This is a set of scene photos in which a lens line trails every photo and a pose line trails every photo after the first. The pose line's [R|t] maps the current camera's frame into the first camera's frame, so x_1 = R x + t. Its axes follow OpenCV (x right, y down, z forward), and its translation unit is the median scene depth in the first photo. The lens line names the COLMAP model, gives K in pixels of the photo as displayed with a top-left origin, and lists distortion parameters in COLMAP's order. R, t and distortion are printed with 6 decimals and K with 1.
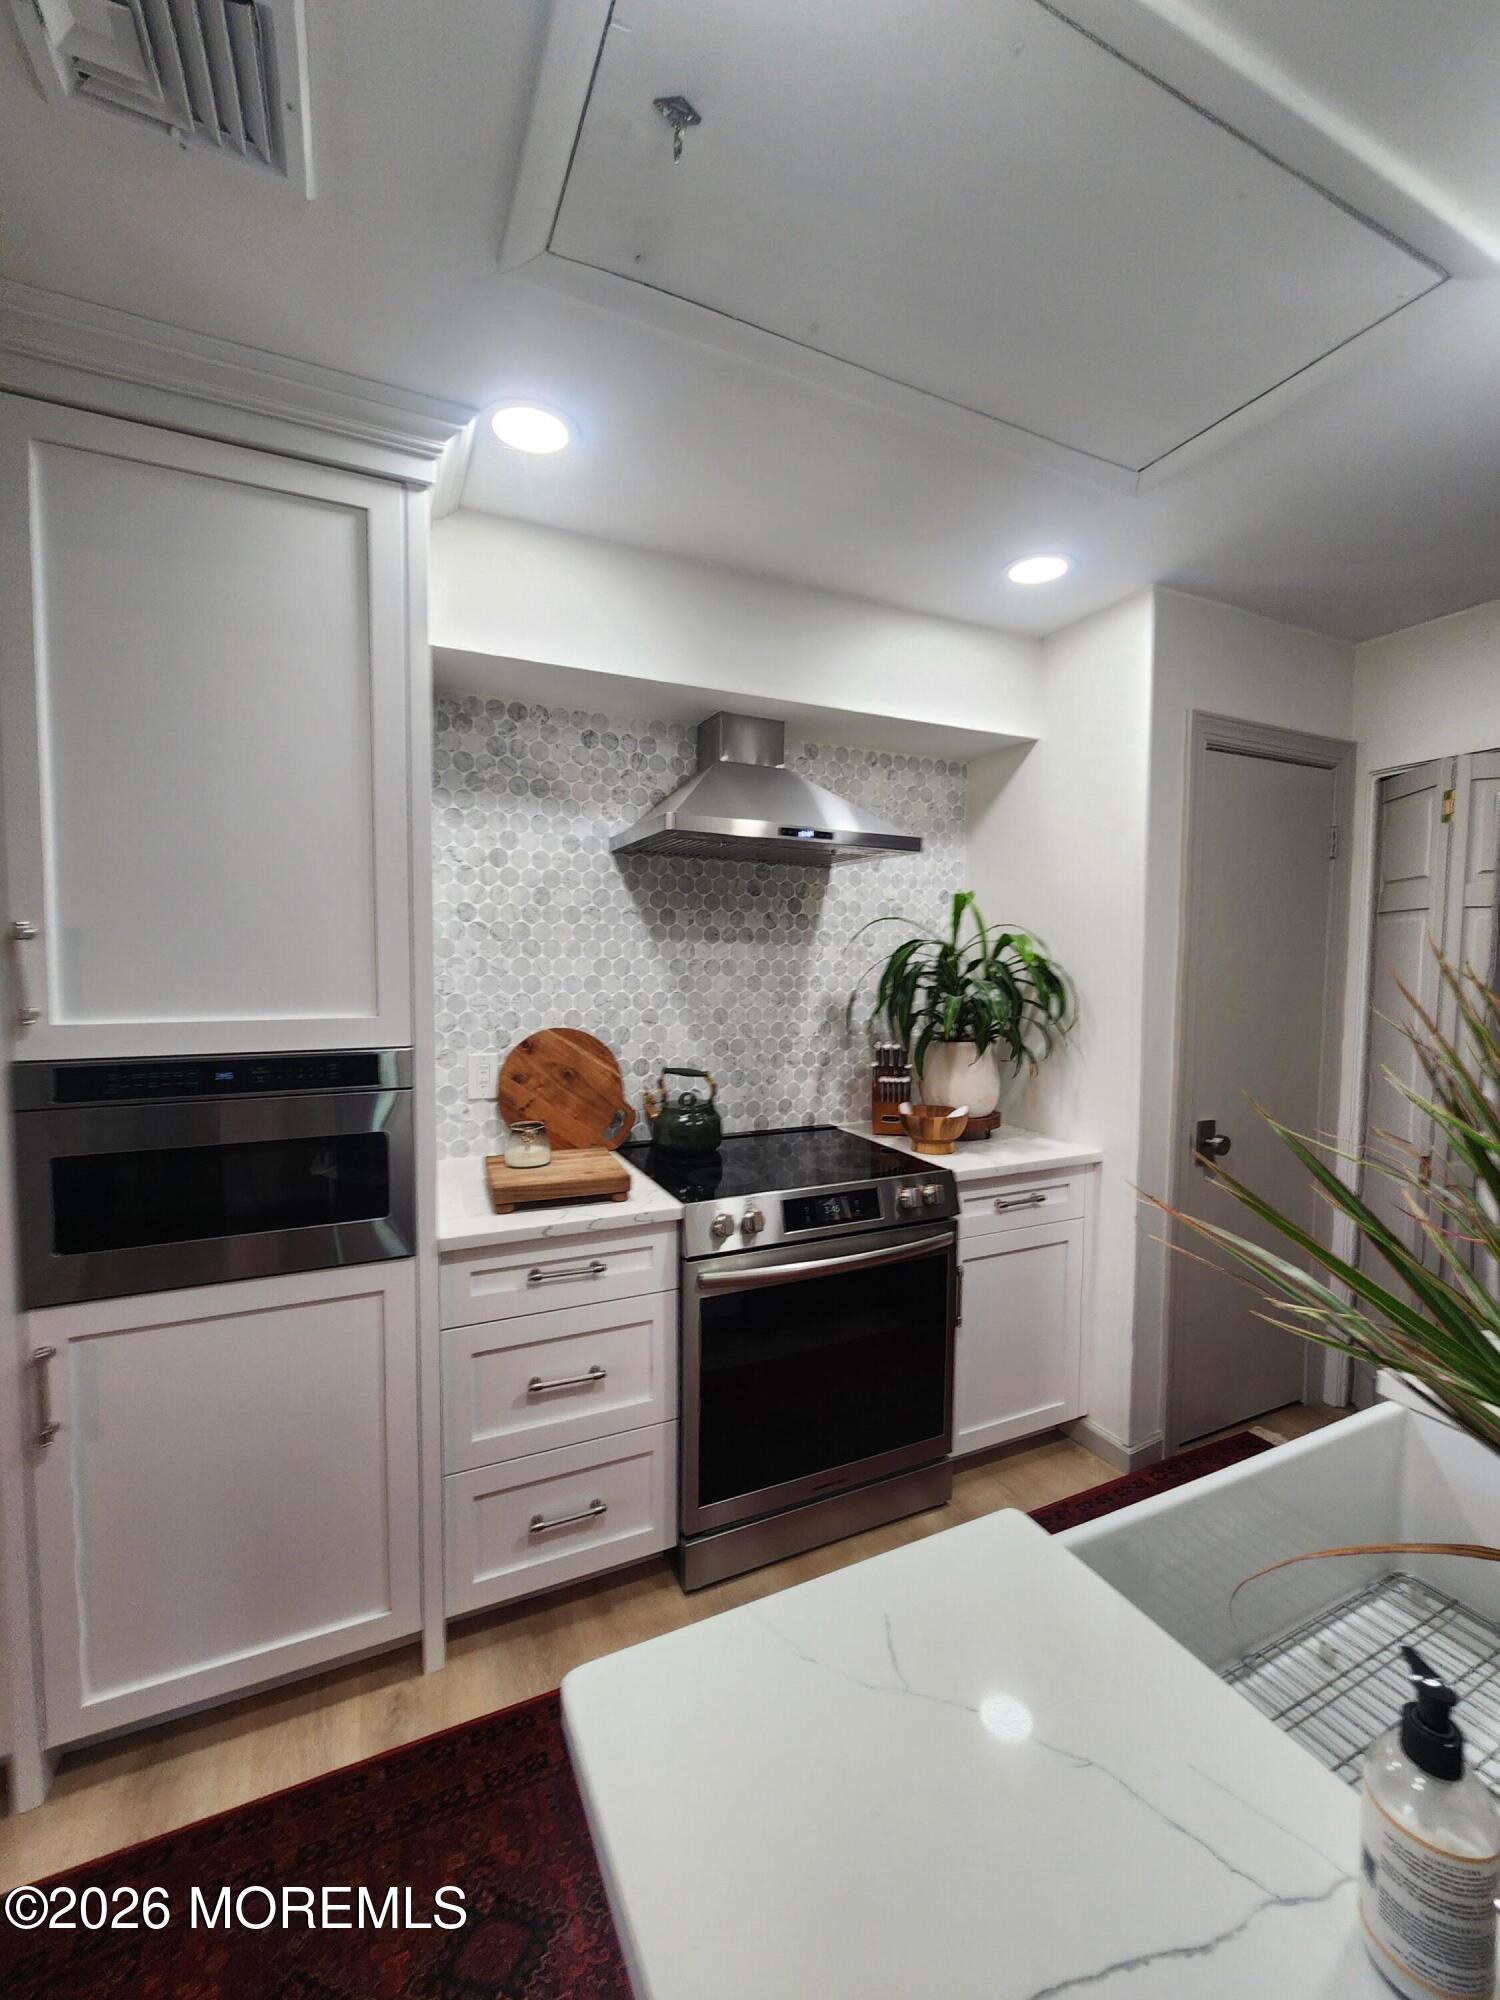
lens RADIAL K [[854.0, 0, 750.0], [0, 854.0, 1000.0], [0, 0, 1]] dist [-0.010114, -0.000028]
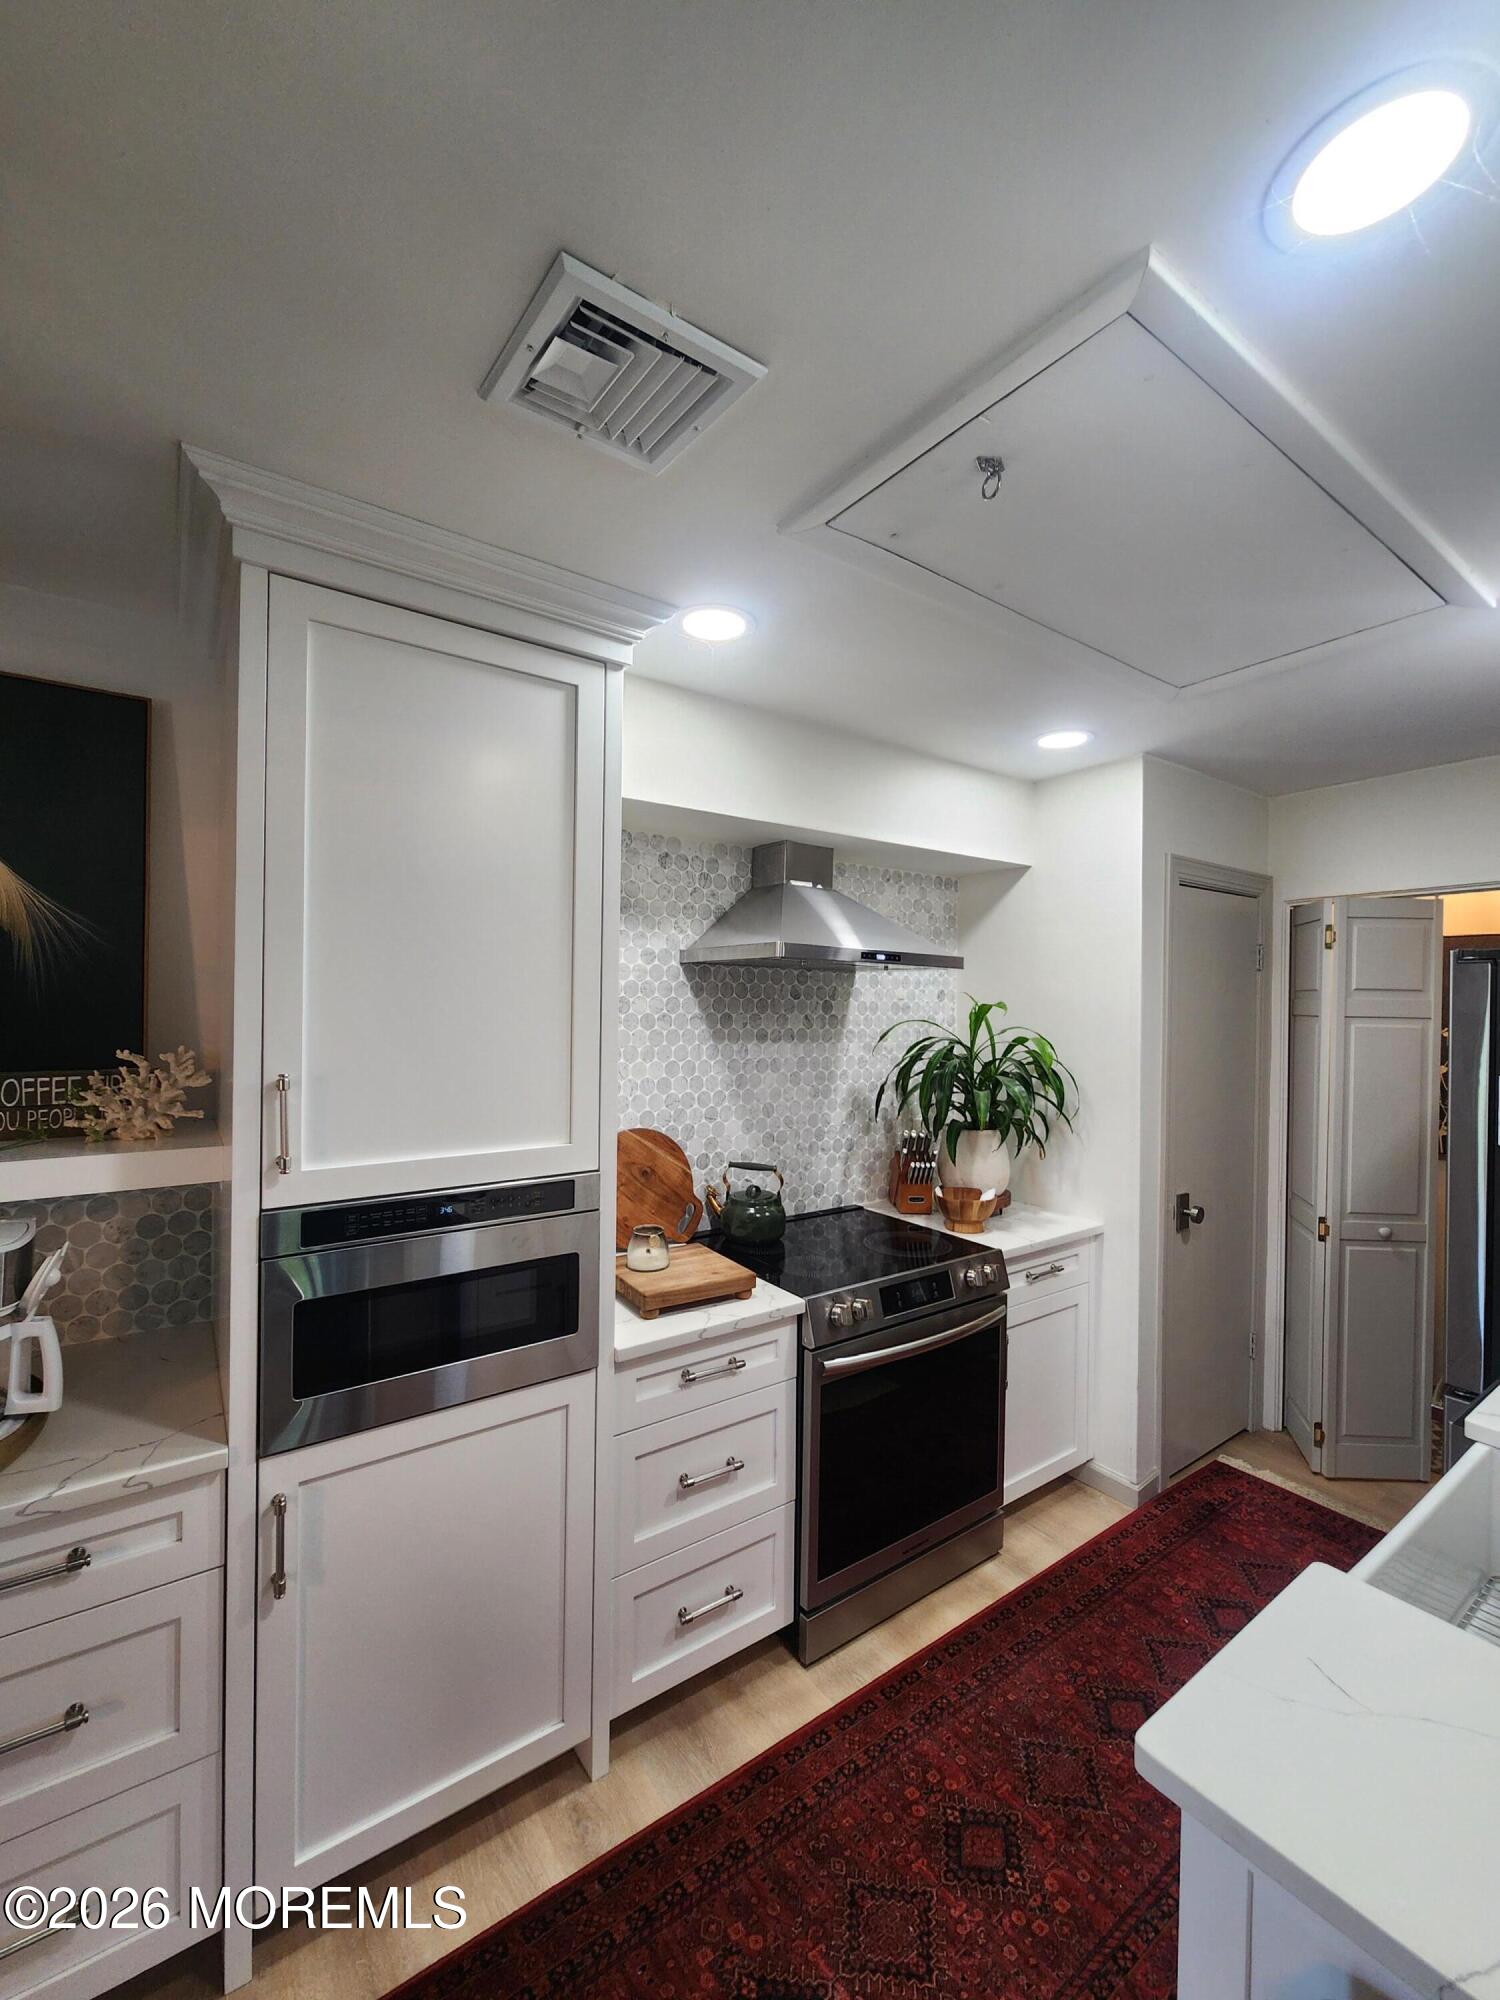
lens RADIAL K [[834.7, 0, 750.0], [0, 834.7, 1000.0], [0, 0, 1]] dist [-0.009076, -0.000295]
pose [[0.985807, 0.003751, 0.167843, -0.258959], [0.006033, 0.998313, -0.057742, -0.065707], [-0.167776, 0.057935, 0.984121, -0.054715]]
